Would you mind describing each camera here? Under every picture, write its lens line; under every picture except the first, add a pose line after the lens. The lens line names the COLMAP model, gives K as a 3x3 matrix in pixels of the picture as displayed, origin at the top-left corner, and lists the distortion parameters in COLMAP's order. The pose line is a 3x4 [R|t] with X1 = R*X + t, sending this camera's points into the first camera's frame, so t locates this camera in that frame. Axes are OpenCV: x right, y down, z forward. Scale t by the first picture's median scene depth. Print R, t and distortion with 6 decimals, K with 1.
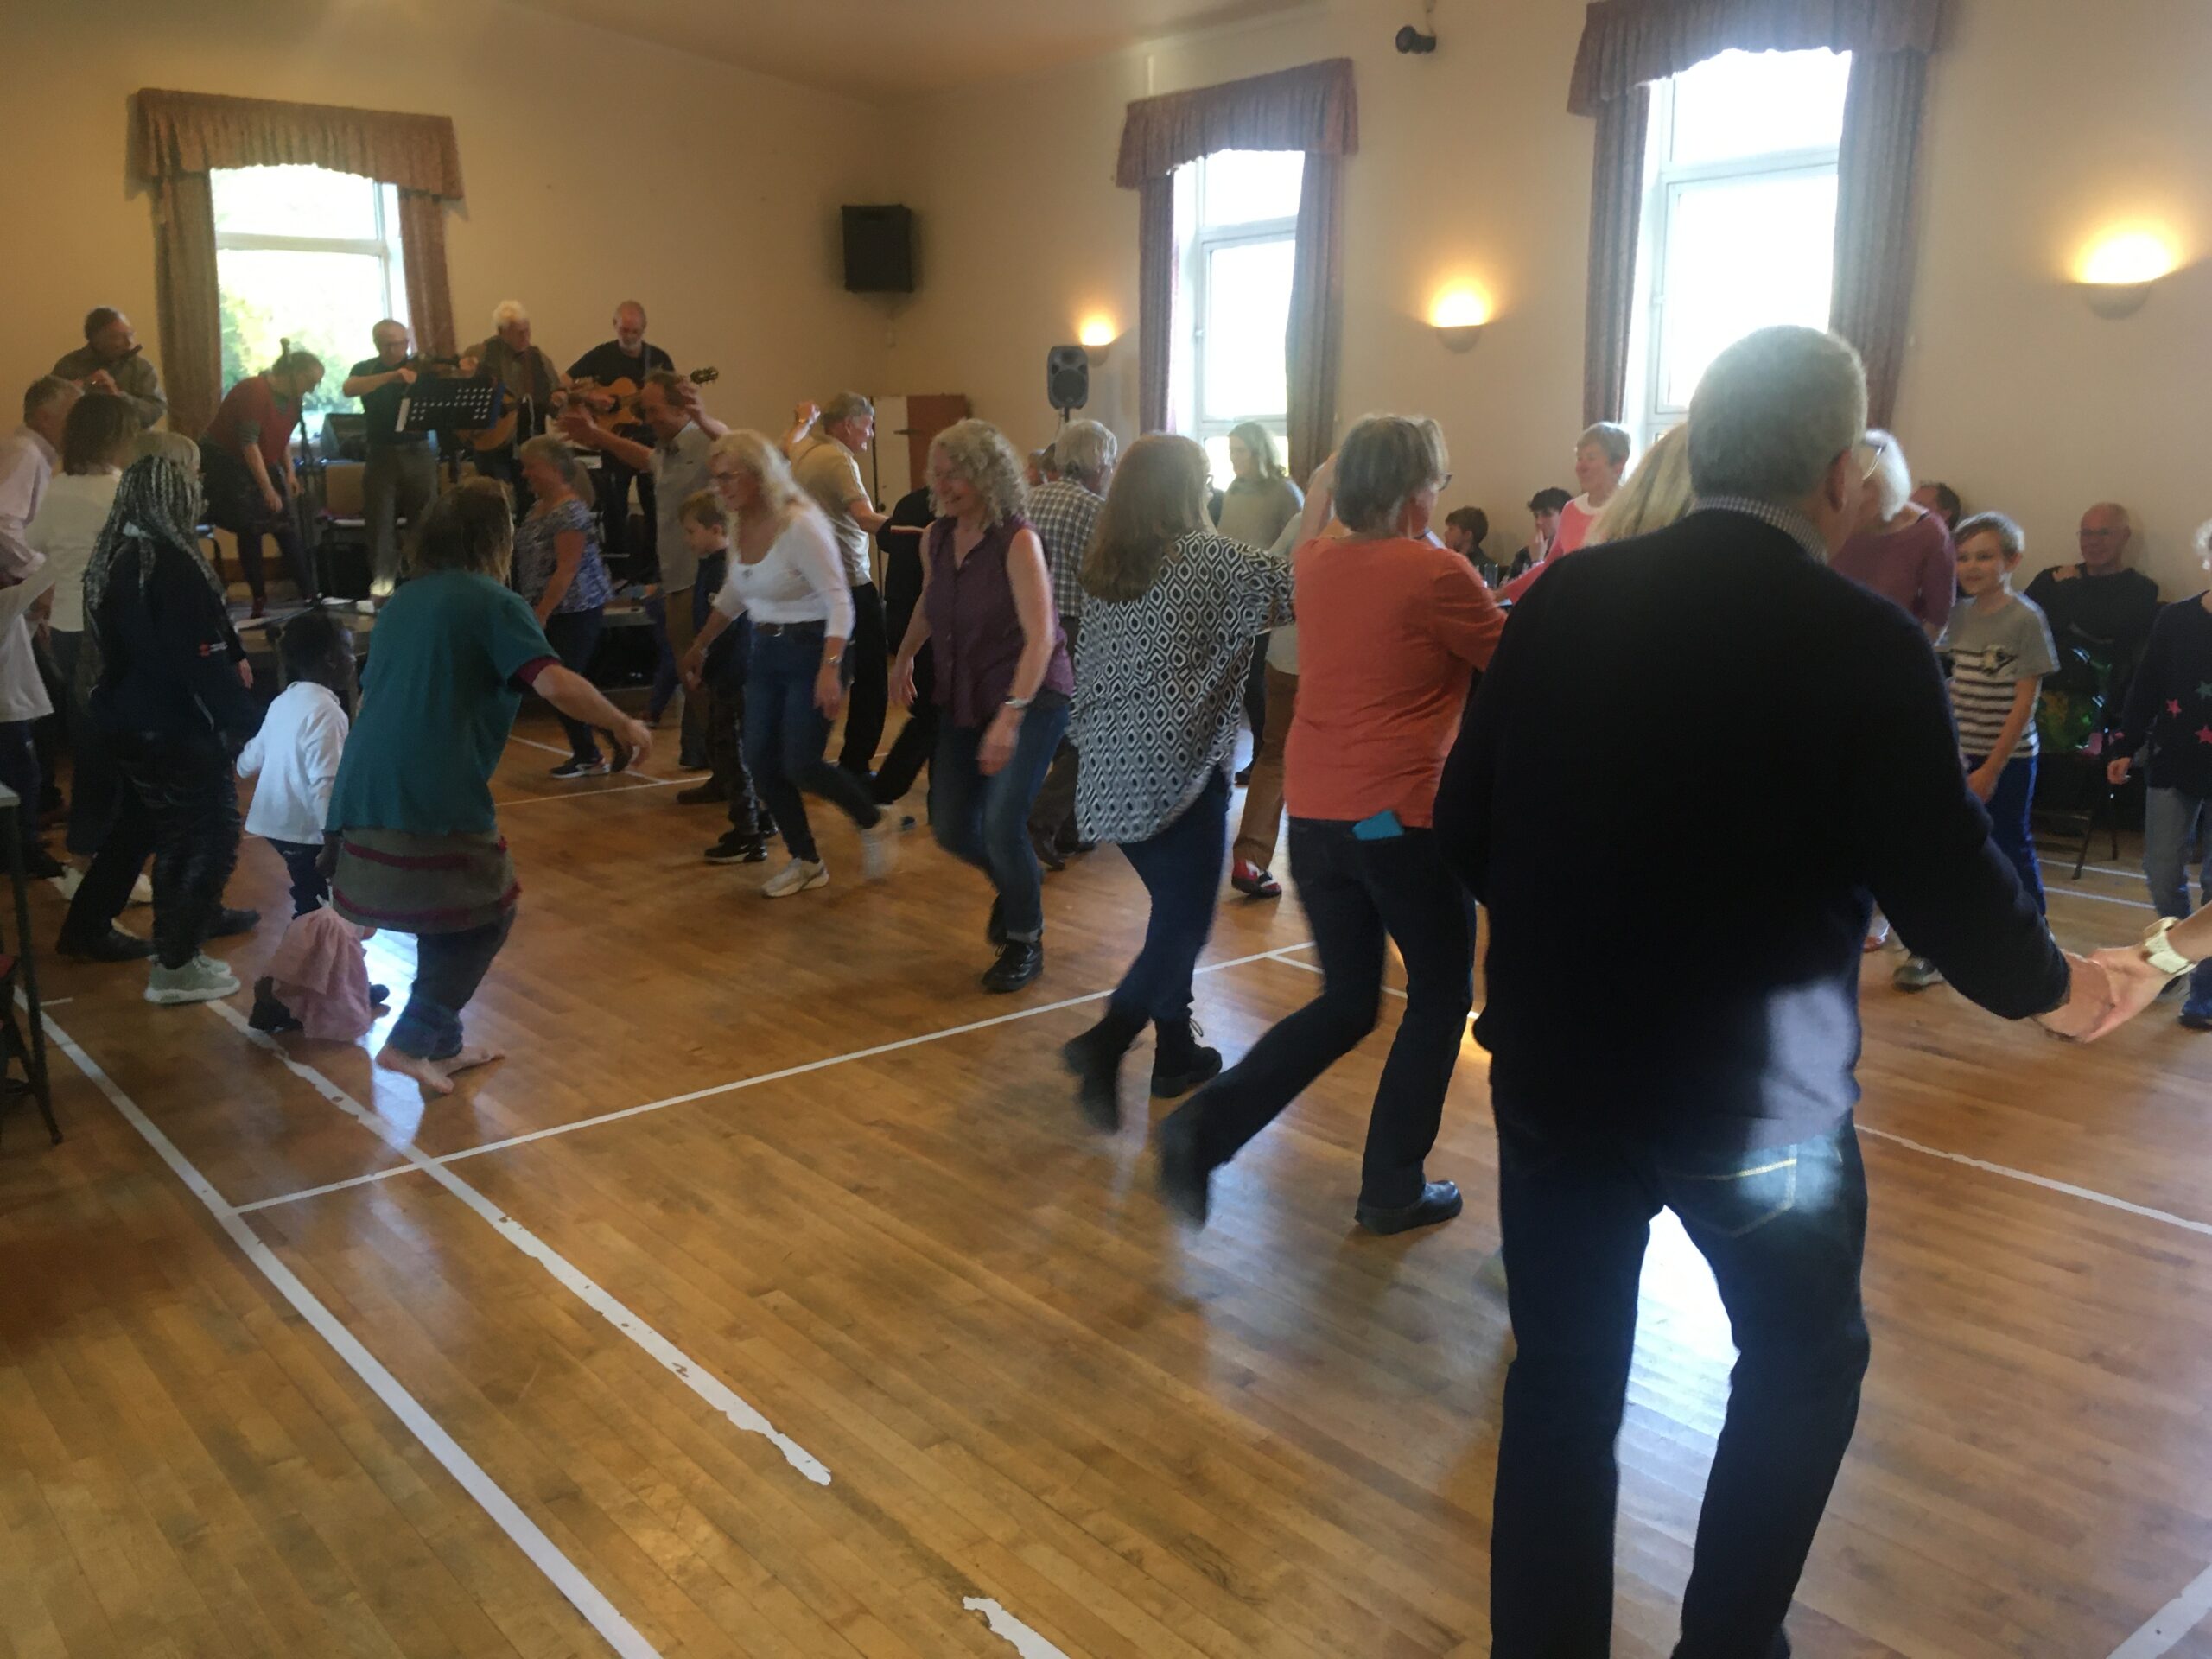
lens RADIAL K [[1851.8, 0, 1106.0], [0, 1851.8, 829.5], [0, 0, 1]] dist [0.094945, -0.157202]
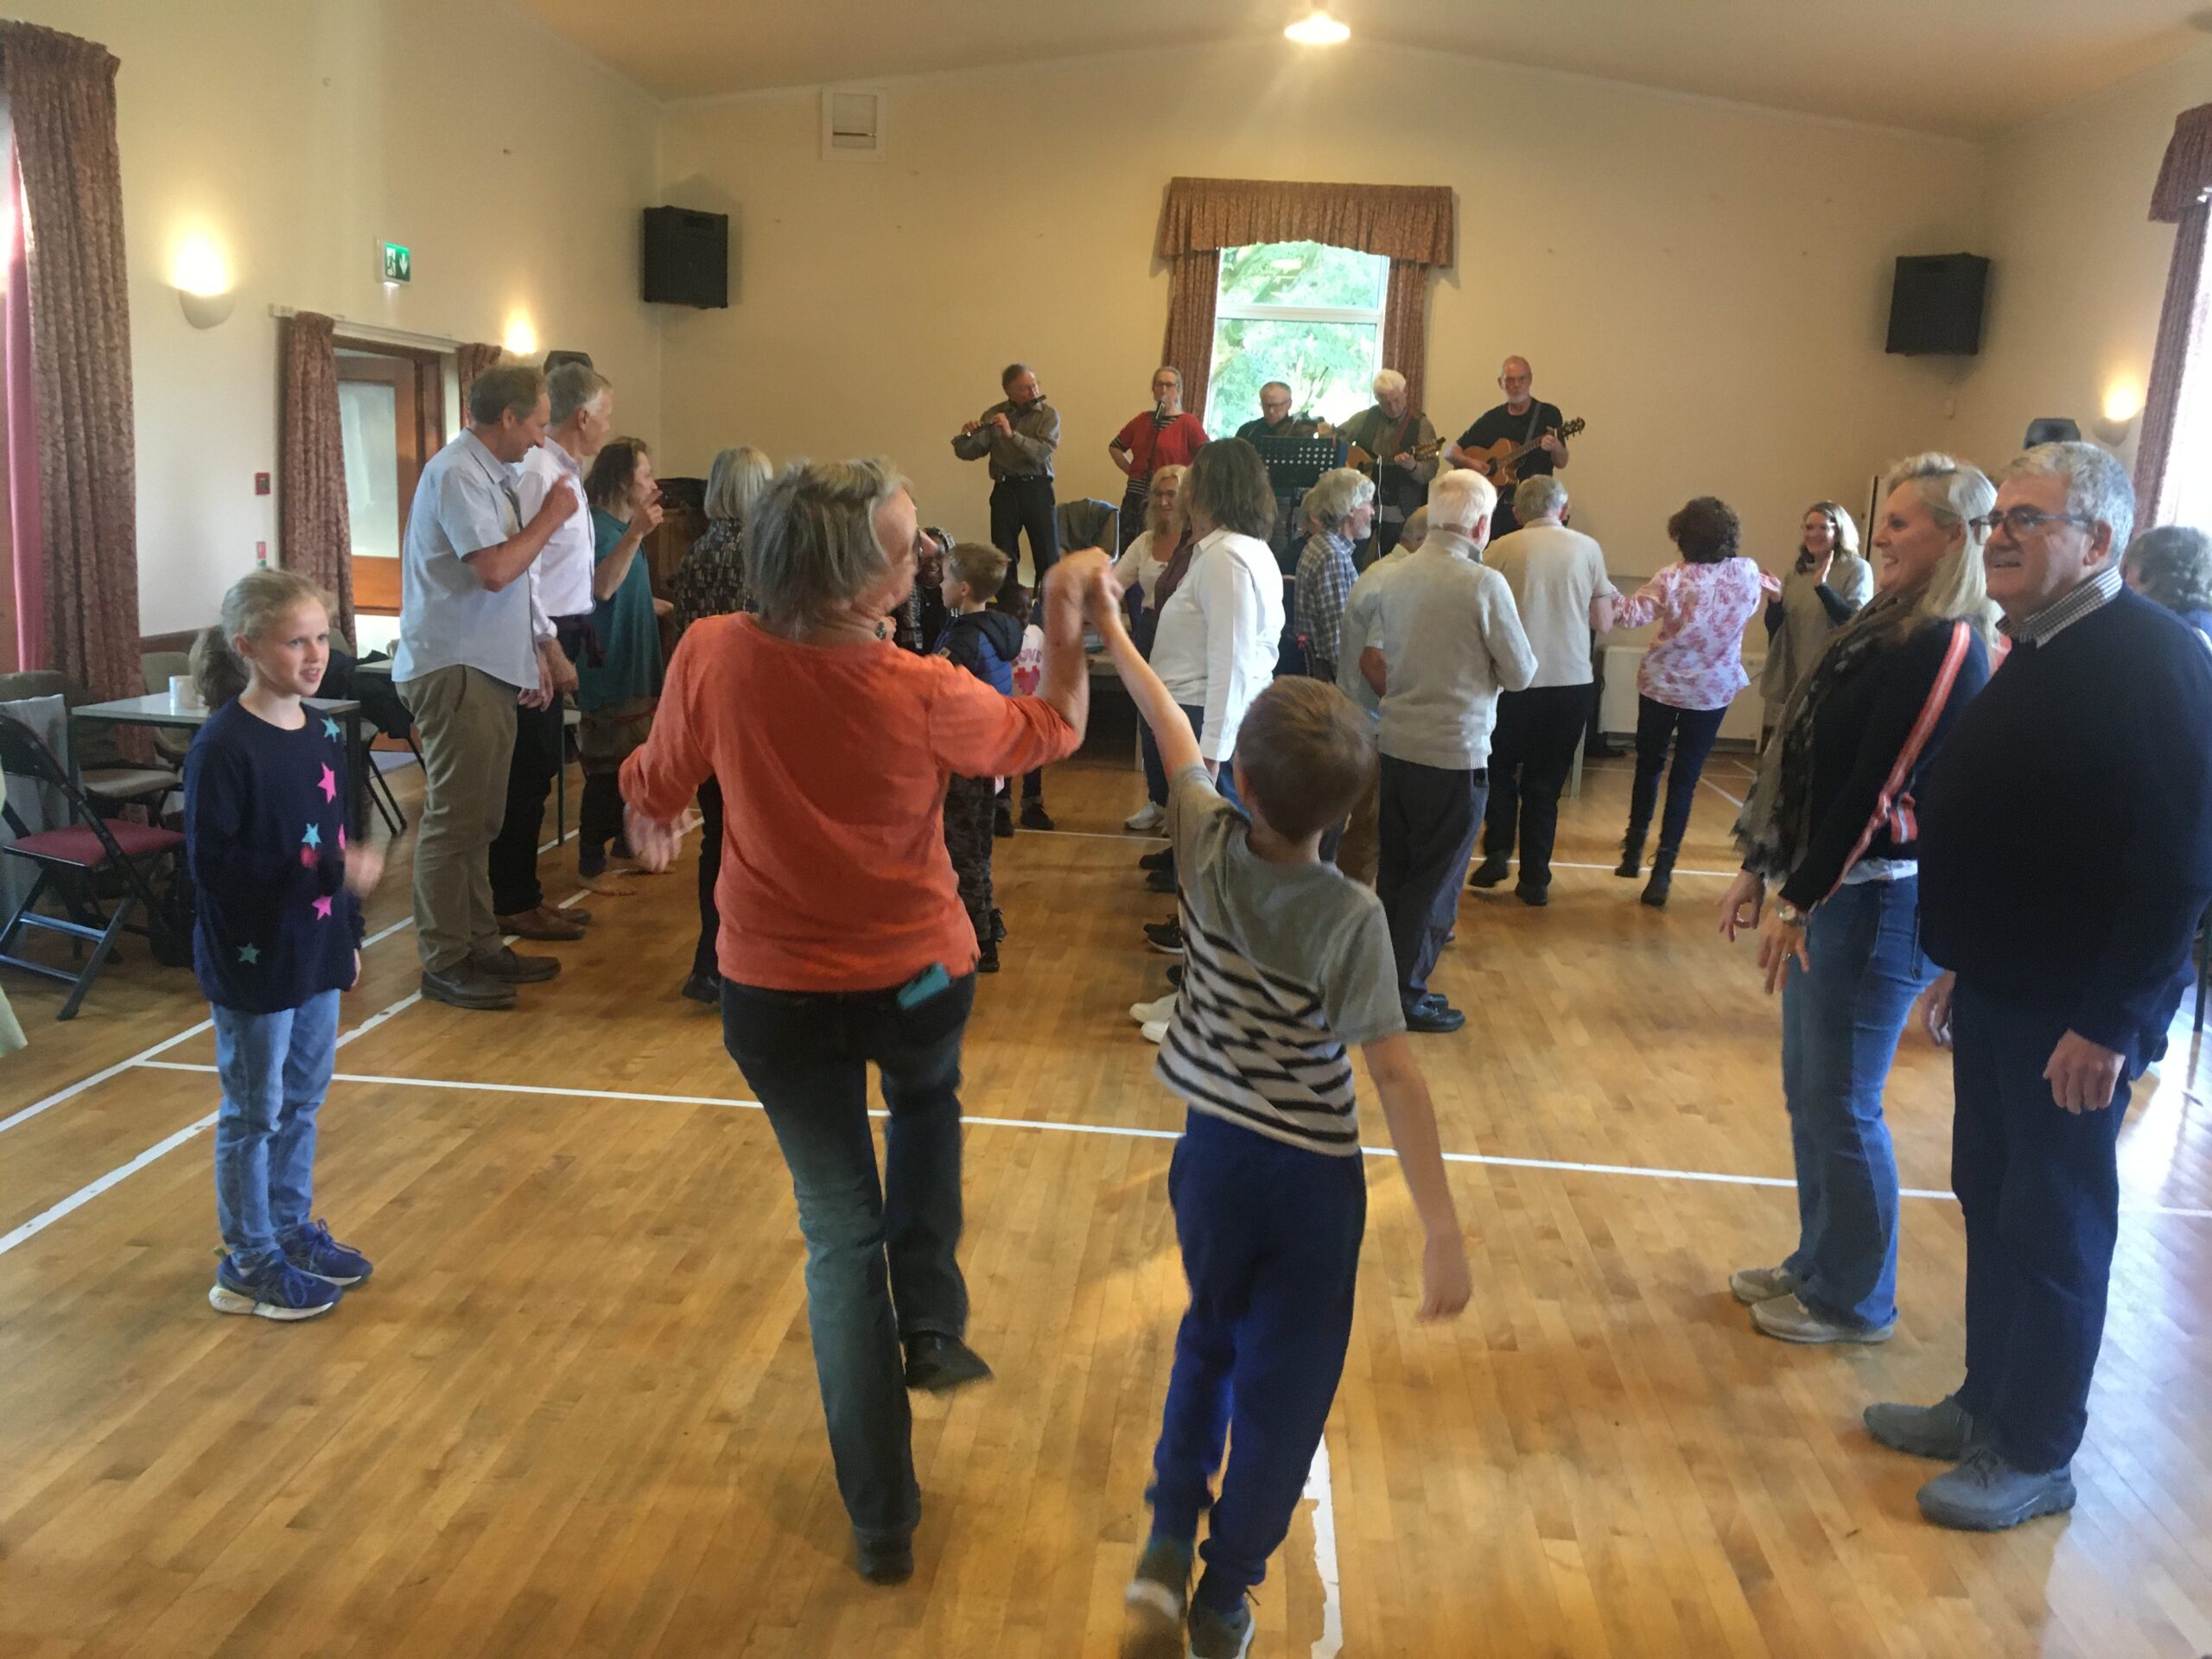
lens RADIAL K [[1851.8, 0, 1106.0], [0, 1851.8, 829.5], [0, 0, 1]] dist [0.094945, -0.157202]
pose [[0.720762, 0.170362, -0.671922, 0.273926], [-0.196619, 0.979762, 0.037503, -0.040583], [0.664713, 0.105082, 0.739672, 0.168337]]
